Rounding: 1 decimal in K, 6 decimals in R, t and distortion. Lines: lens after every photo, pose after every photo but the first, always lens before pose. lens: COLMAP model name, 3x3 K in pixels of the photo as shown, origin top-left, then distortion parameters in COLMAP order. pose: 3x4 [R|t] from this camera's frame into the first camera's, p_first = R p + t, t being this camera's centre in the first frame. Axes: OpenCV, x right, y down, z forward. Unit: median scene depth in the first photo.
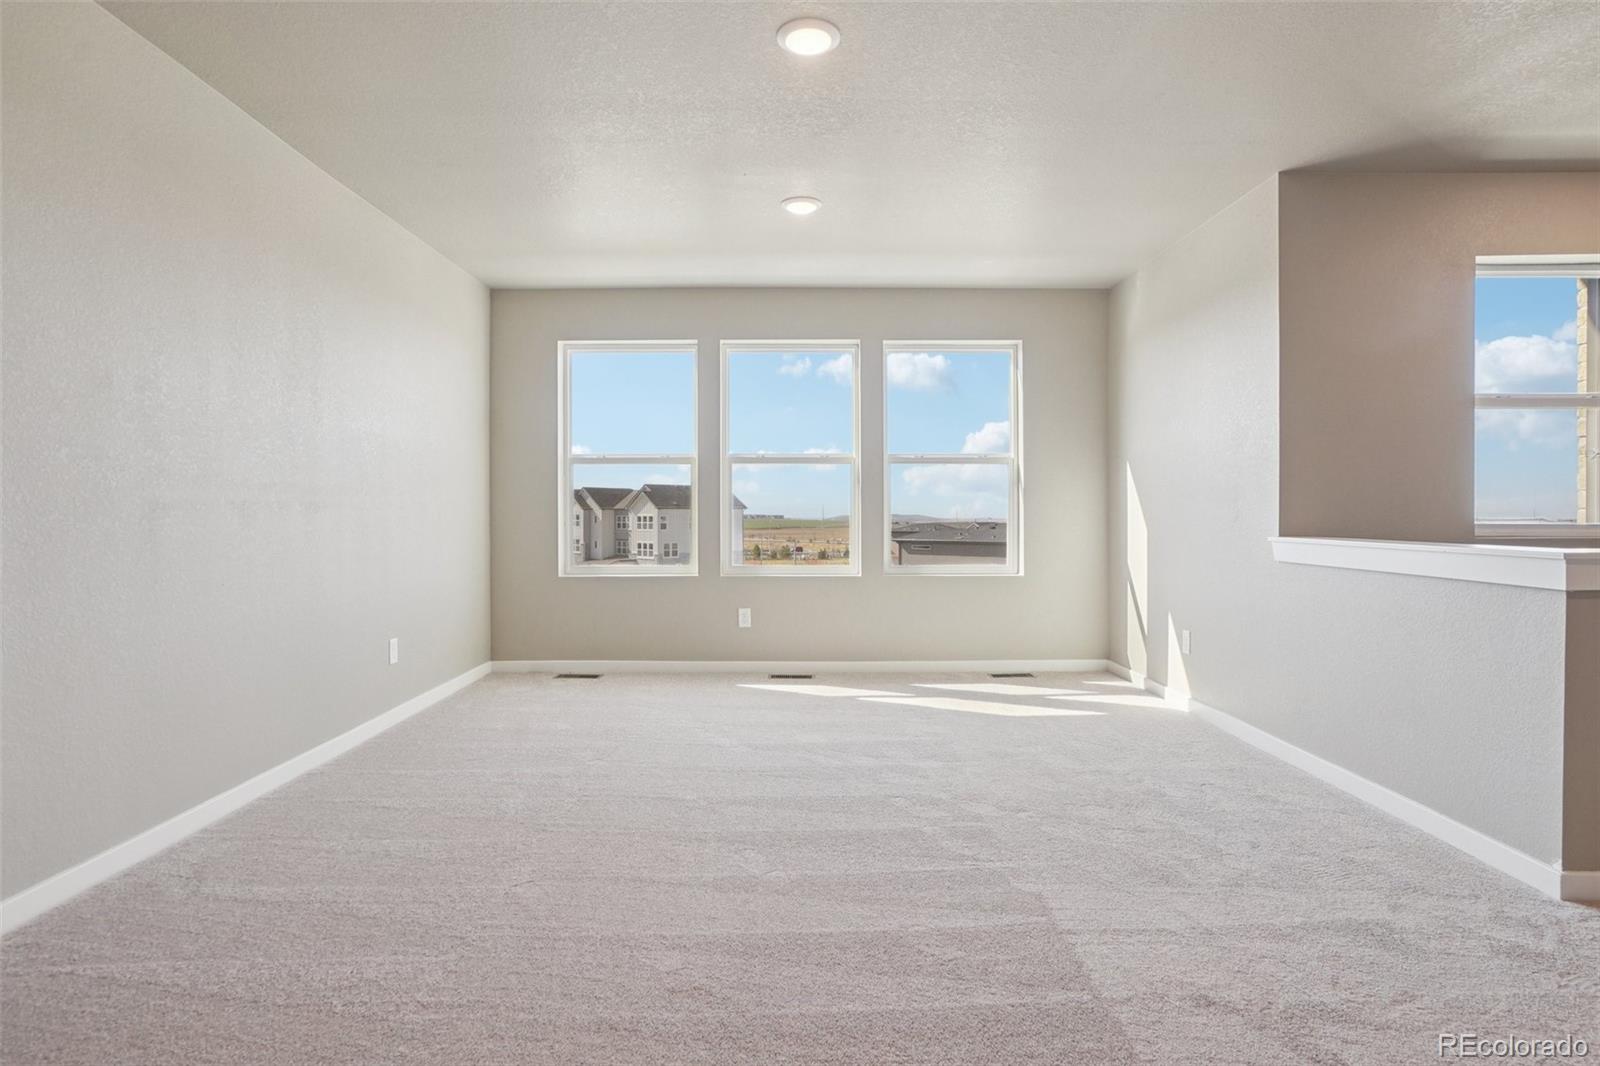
lens RADIAL K [[842.9, 0, 805.5], [0, 842.9, 517.8], [0, 0, 1]] dist [-0.043583, 0.025160]
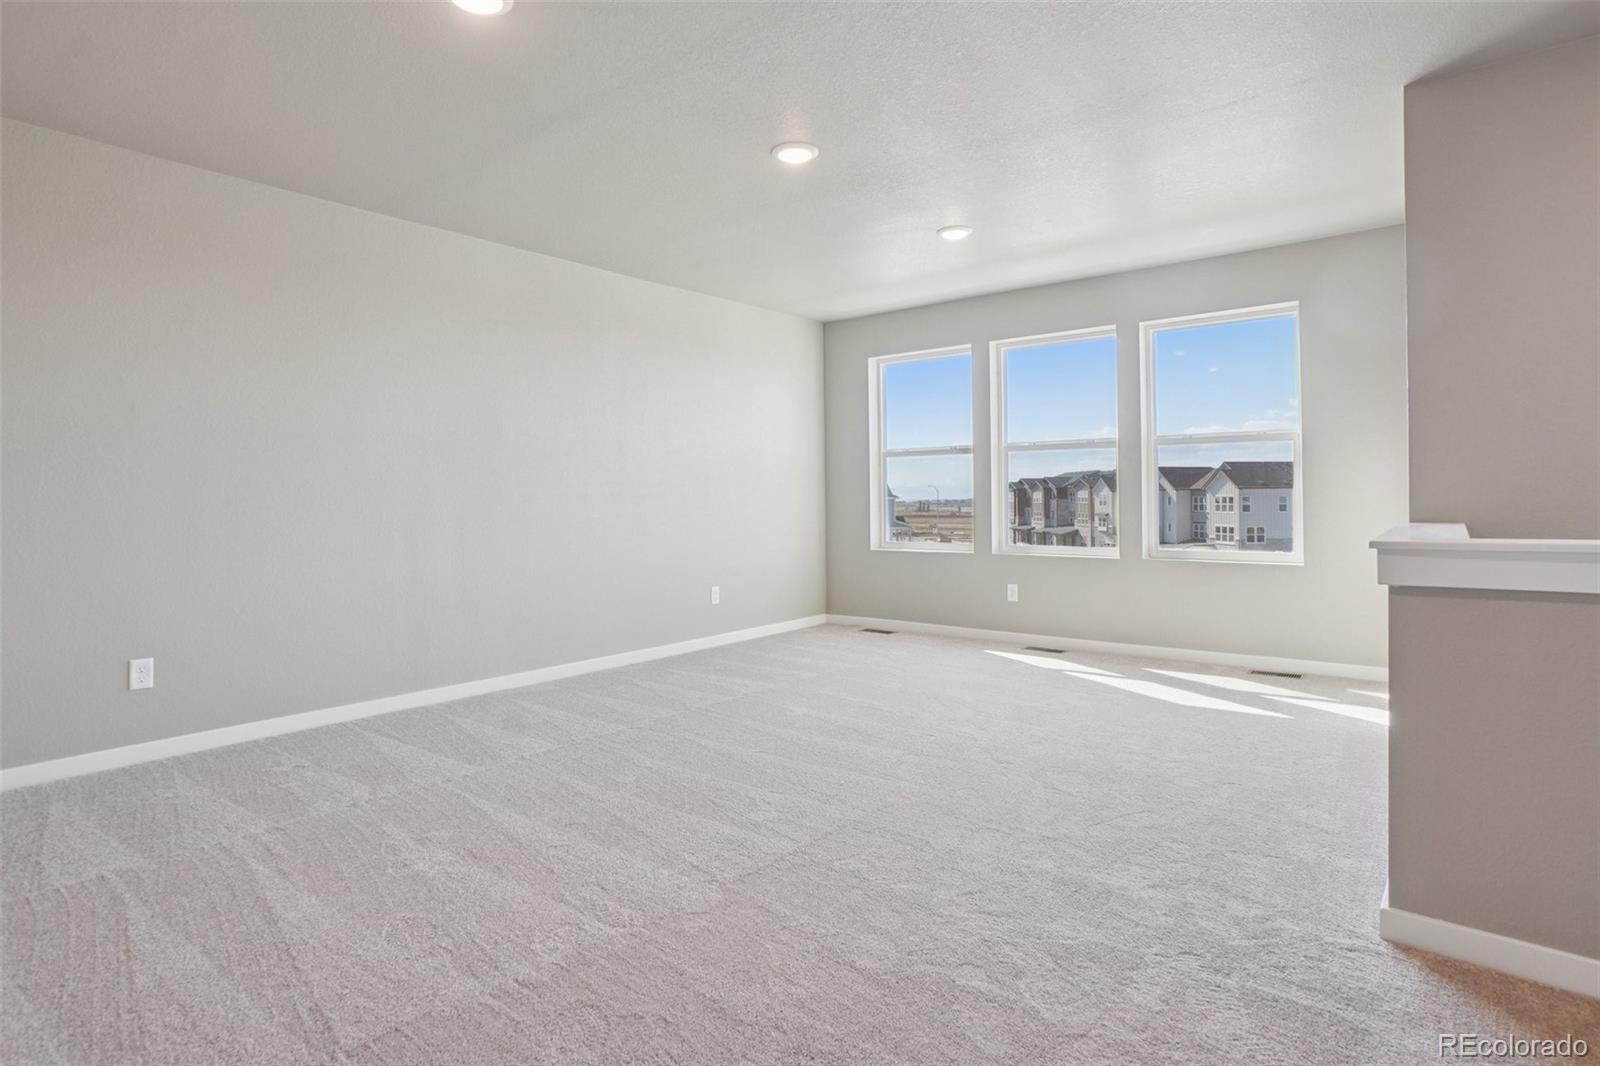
lens RADIAL K [[842.9, 0, 776.9], [0, 842.9, 509.7], [0, 0, 1]] dist [-0.043583, 0.025160]
pose [[0.762956, 0.001344, -0.646449, 0.393167], [0.006499, 0.999931, 0.009750, -0.001796], [0.646418, -0.011640, 0.762895, -0.029919]]
